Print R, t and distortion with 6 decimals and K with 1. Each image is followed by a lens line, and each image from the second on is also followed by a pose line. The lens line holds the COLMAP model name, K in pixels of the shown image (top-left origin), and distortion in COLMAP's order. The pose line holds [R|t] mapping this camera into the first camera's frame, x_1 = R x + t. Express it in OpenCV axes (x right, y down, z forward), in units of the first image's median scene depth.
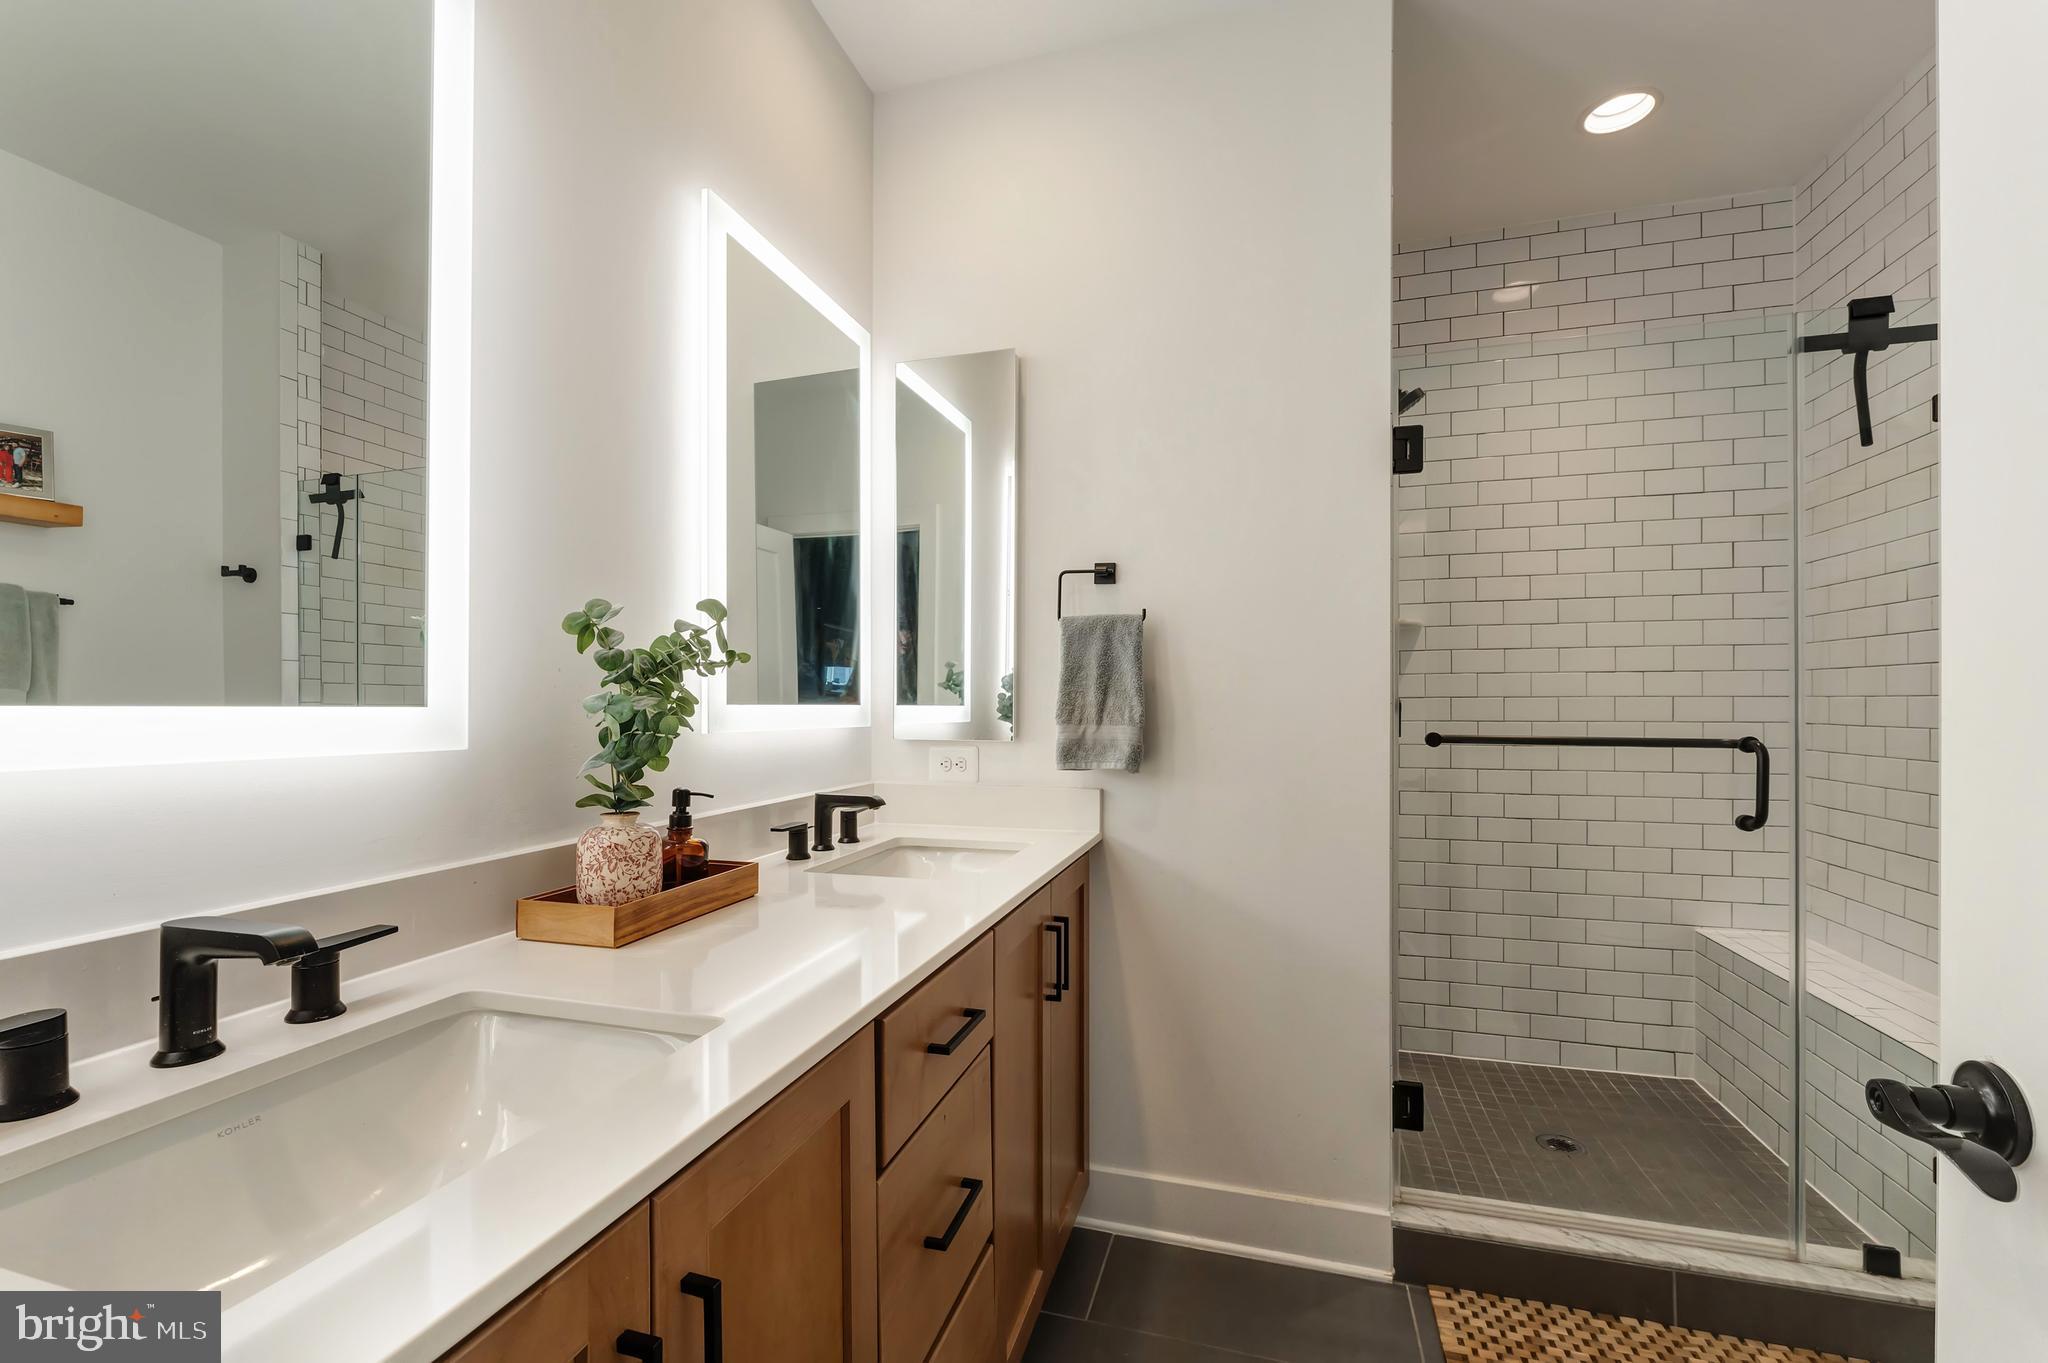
lens RADIAL K [[870.0, 0, 1031.2], [0, 870.0, 695.4], [0, 0, 1]] dist [-0.005763, -0.000058]
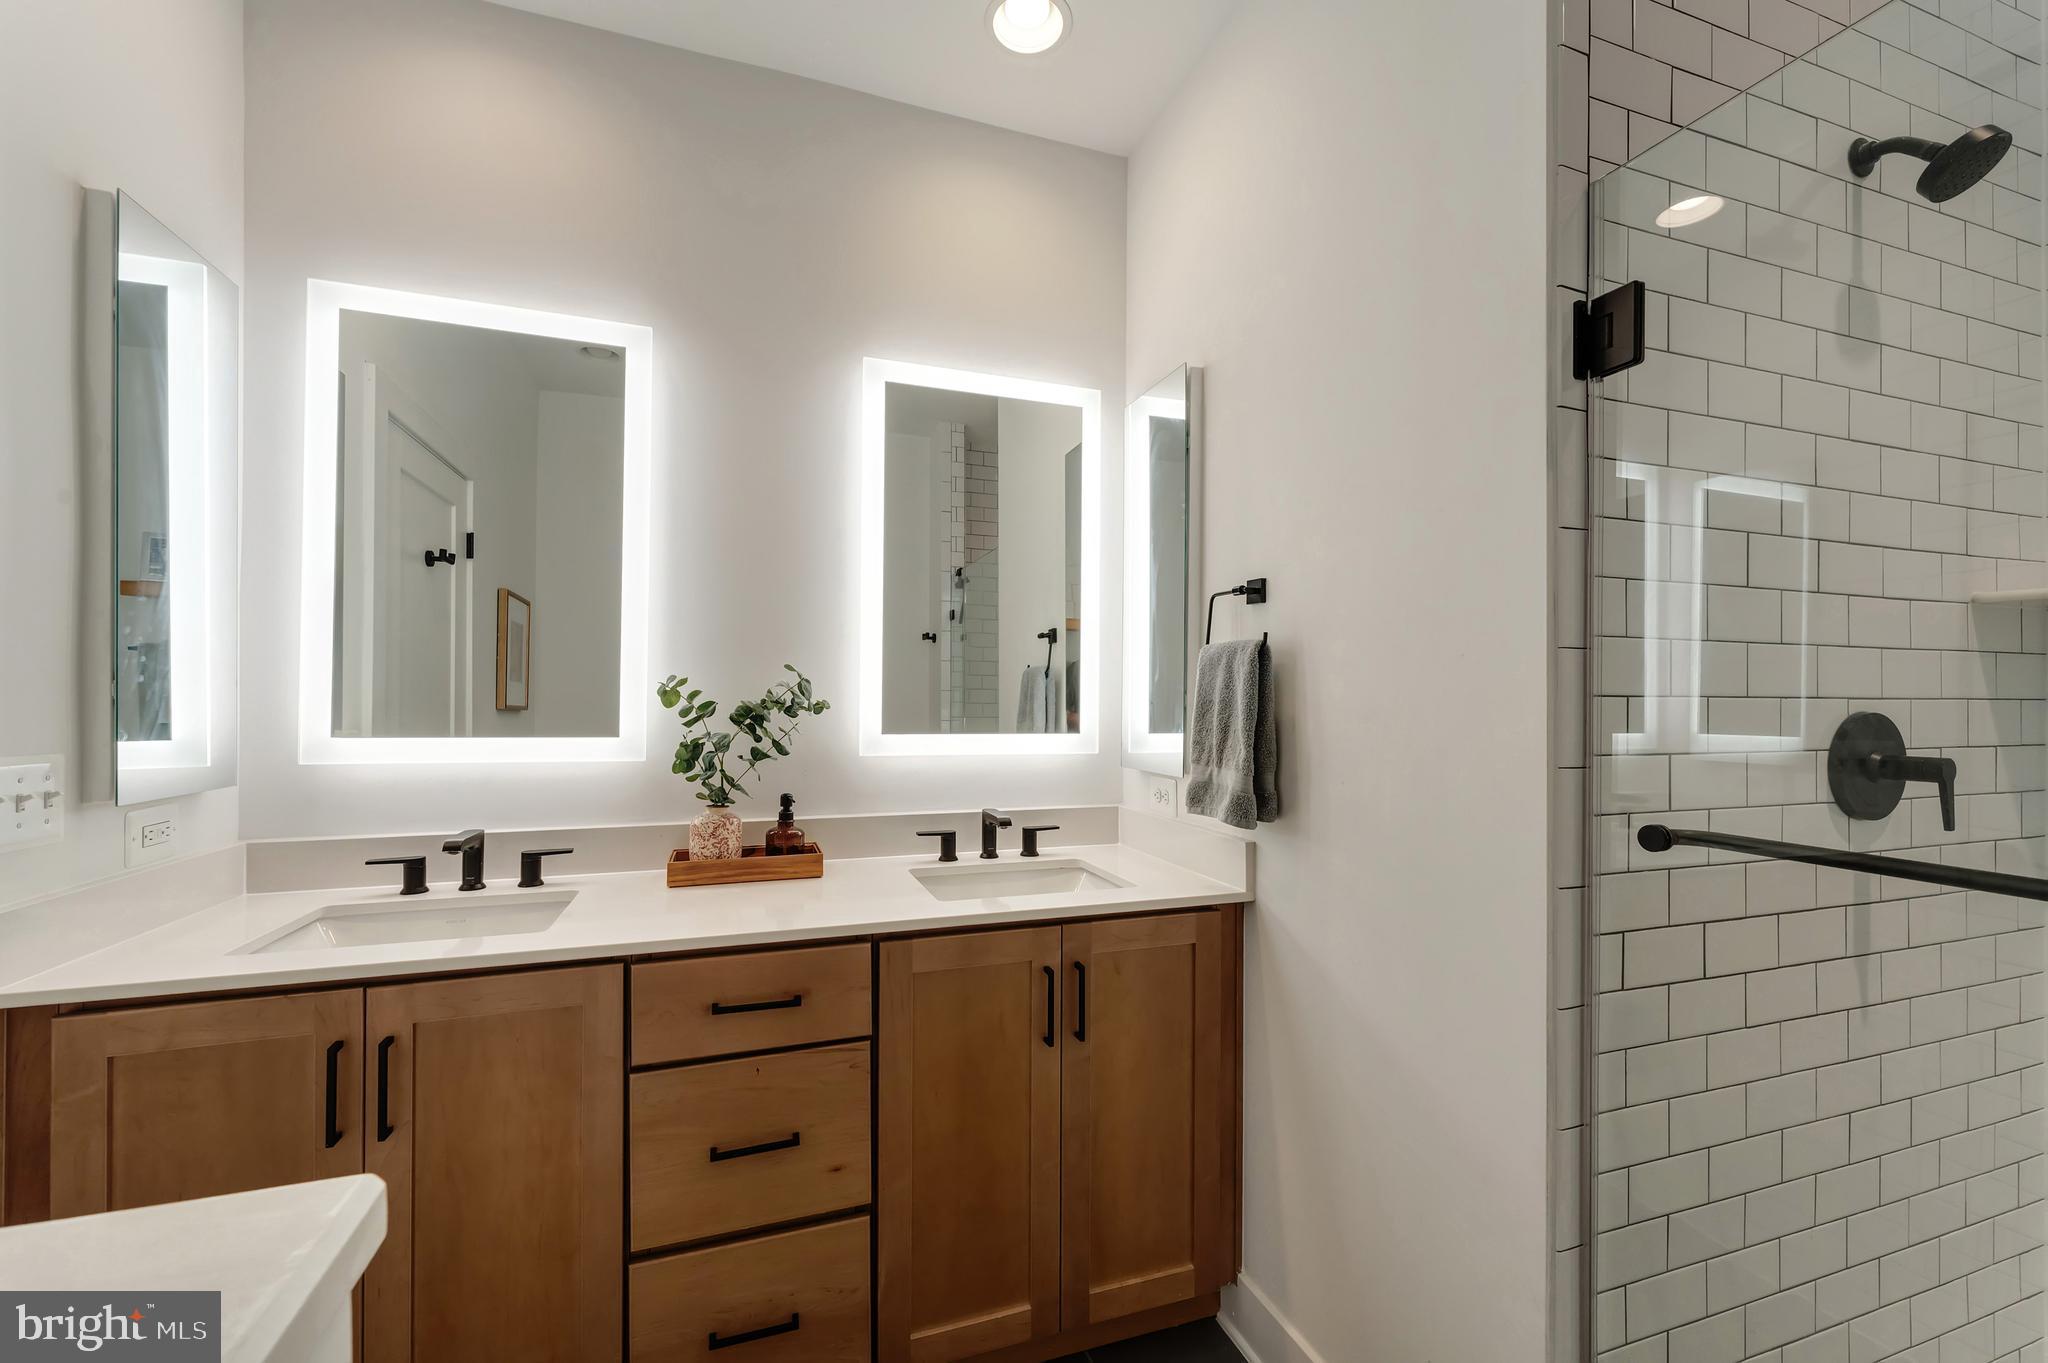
lens RADIAL K [[831.2, 0, 1032.5], [0, 831.2, 692.0], [0, 0, 1]] dist [0.001737, -0.000362]
pose [[0.571685, -0.006078, -0.820451, 0.659916], [0.000222, 0.999974, -0.007253, -0.036216], [0.820474, 0.003965, 0.571671, 0.363805]]
